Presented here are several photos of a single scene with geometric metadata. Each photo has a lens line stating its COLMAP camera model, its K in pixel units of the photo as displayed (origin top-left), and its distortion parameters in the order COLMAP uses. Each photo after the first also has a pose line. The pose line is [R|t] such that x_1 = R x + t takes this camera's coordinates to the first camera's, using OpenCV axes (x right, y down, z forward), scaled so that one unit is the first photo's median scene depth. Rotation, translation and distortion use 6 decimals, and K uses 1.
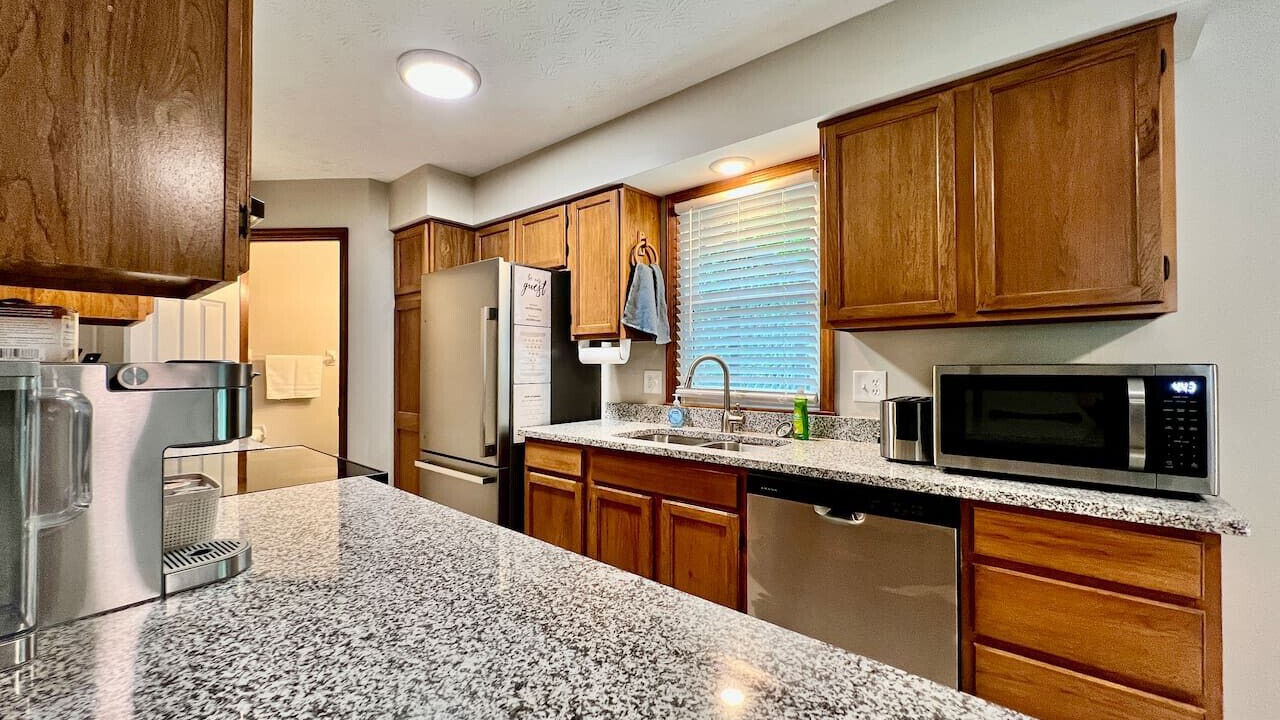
lens RADIAL K [[509.4, 0, 641.4], [0, 509.4, 360.8], [0, 0, 1]] dist [-0.001204, -0.000208]
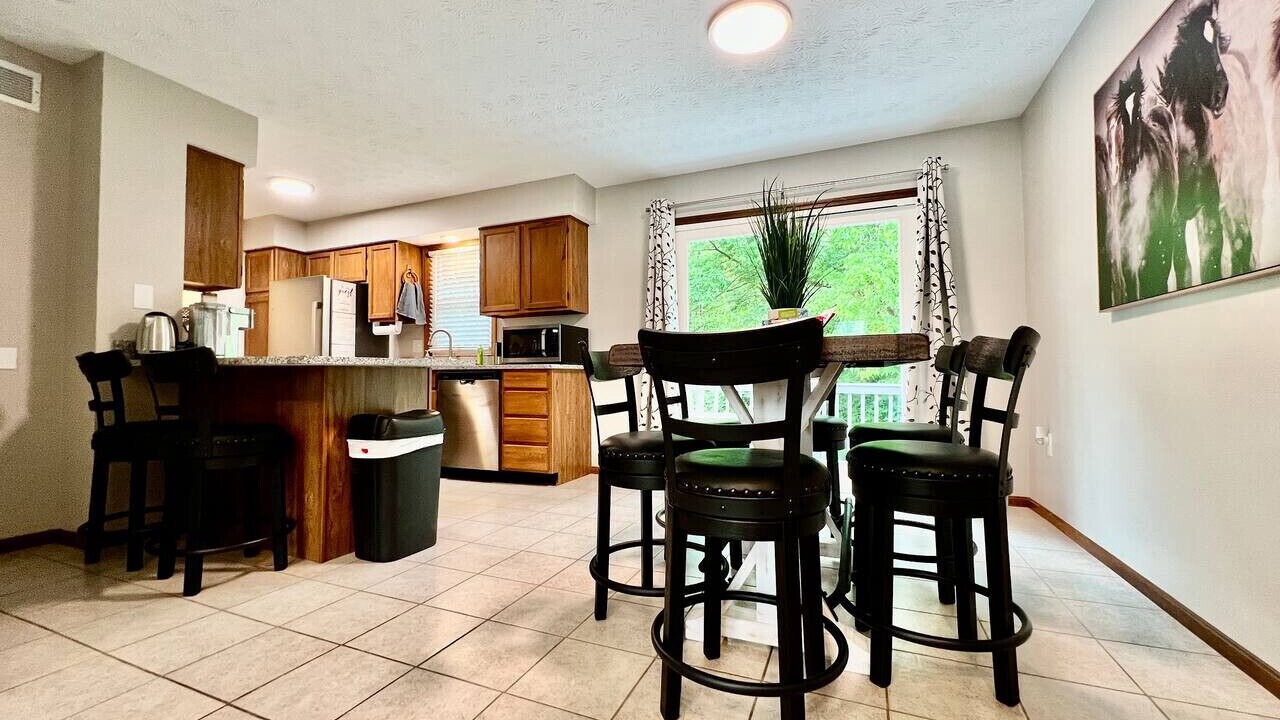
lens RADIAL K [[509.4, 0, 641.4], [0, 509.4, 360.8], [0, 0, 1]] dist [-0.001204, -0.000208]
pose [[0.957068, 0.003456, 0.289843, 0.280705], [0.001355, 0.999865, -0.016396, 0.135523], [-0.289860, 0.016084, 0.956934, -1.062134]]
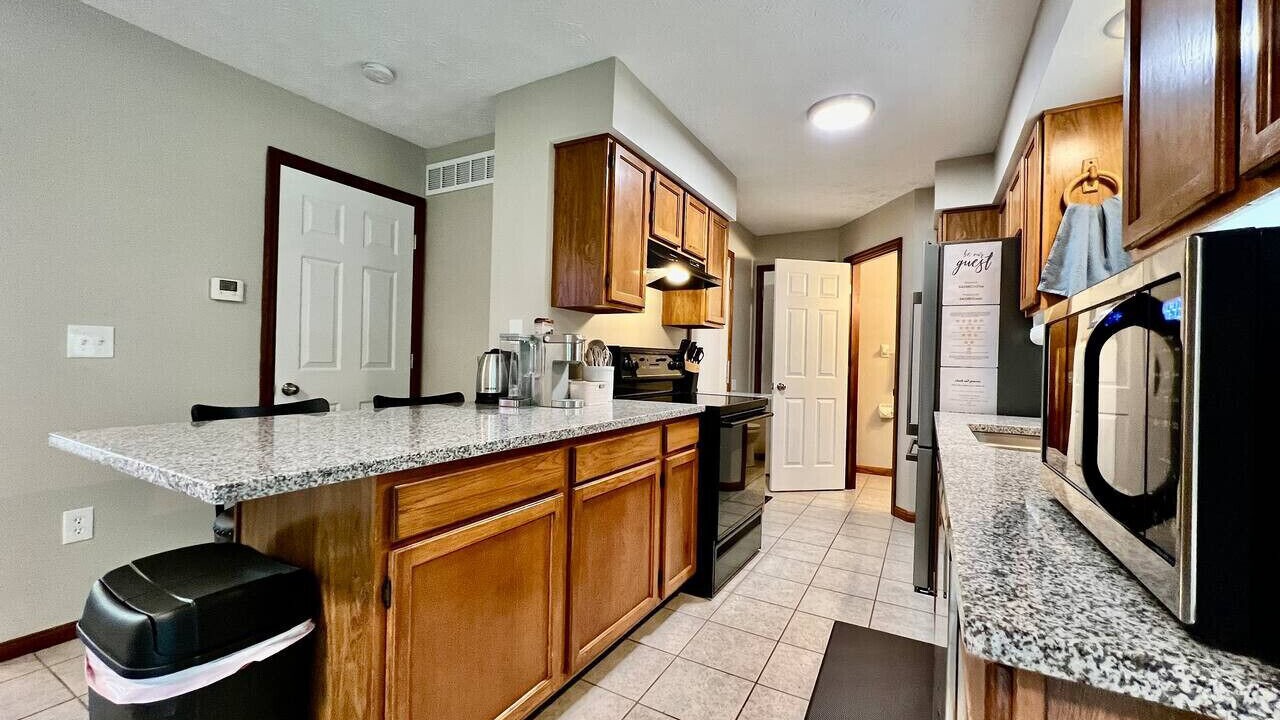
lens RADIAL K [[509.4, 0, 641.4], [0, 509.4, 360.8], [0, 0, 1]] dist [-0.001204, -0.000208]
pose [[0.179622, 0.001434, -0.983735, 0.596298], [-0.011989, 0.999928, -0.000732, 0.041343], [0.983663, 0.011925, 0.179627, 0.247952]]
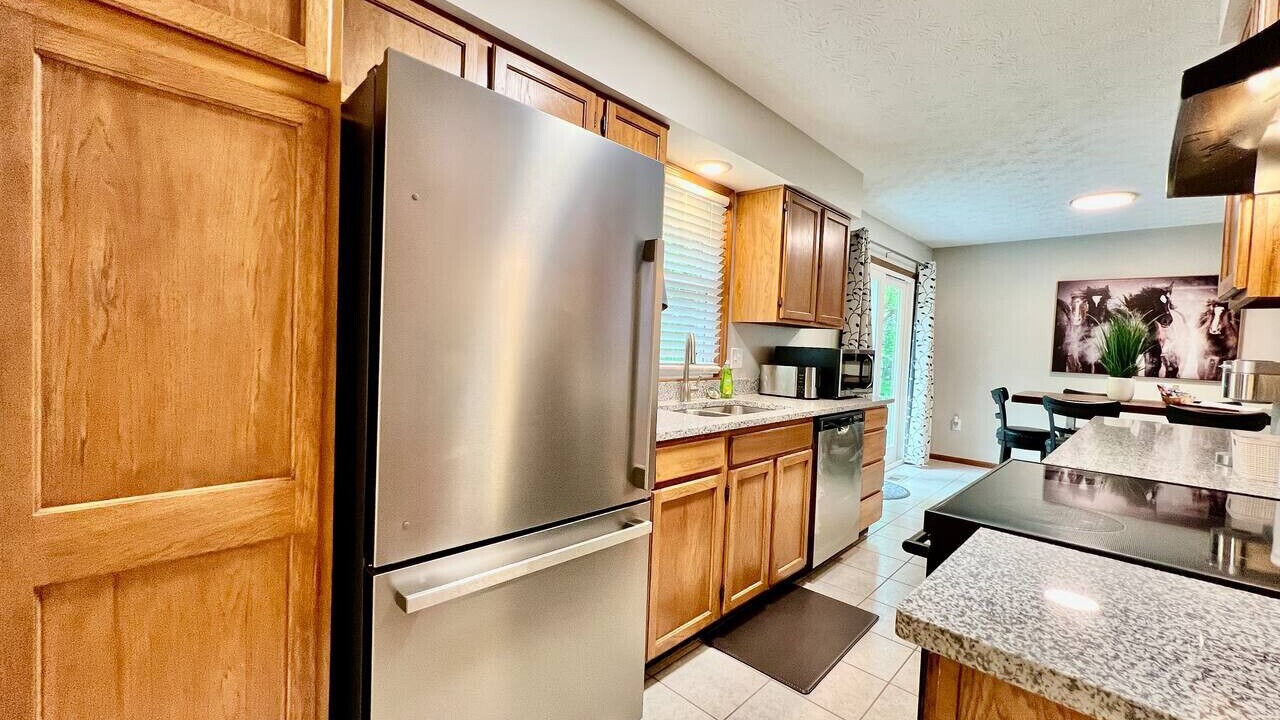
lens RADIAL K [[509.4, 0, 641.4], [0, 509.4, 360.8], [0, 0, 1]] dist [-0.001204, -0.000208]
pose [[0.080973, -0.030622, 0.996246, -0.873084], [-0.052511, 0.998009, 0.034944, 0.015410], [-0.995332, -0.055144, 0.079204, 0.927293]]
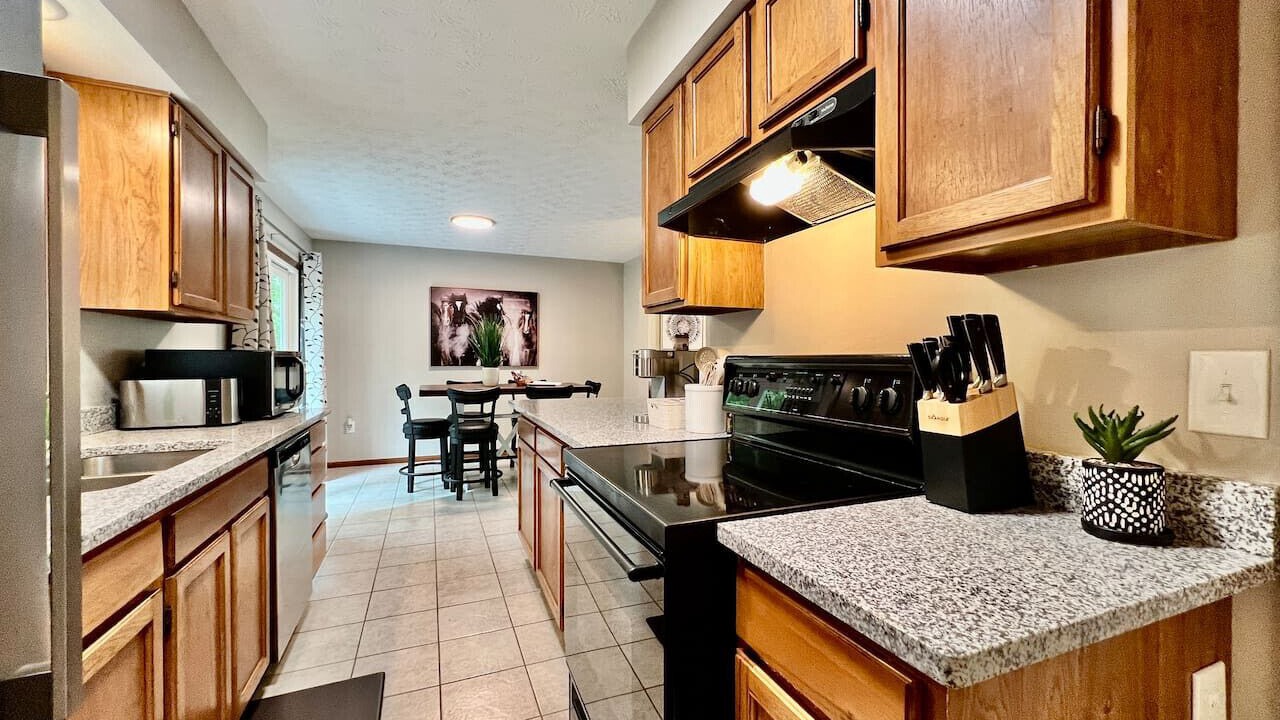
lens RADIAL K [[509.4, 0, 641.4], [0, 509.4, 360.8], [0, 0, 1]] dist [-0.001204, -0.000208]
pose [[-0.884934, -0.003689, 0.465702, -0.632965], [-0.006306, 0.999972, -0.004062, 0.021579], [-0.465674, -0.006531, -0.884932, 1.039667]]
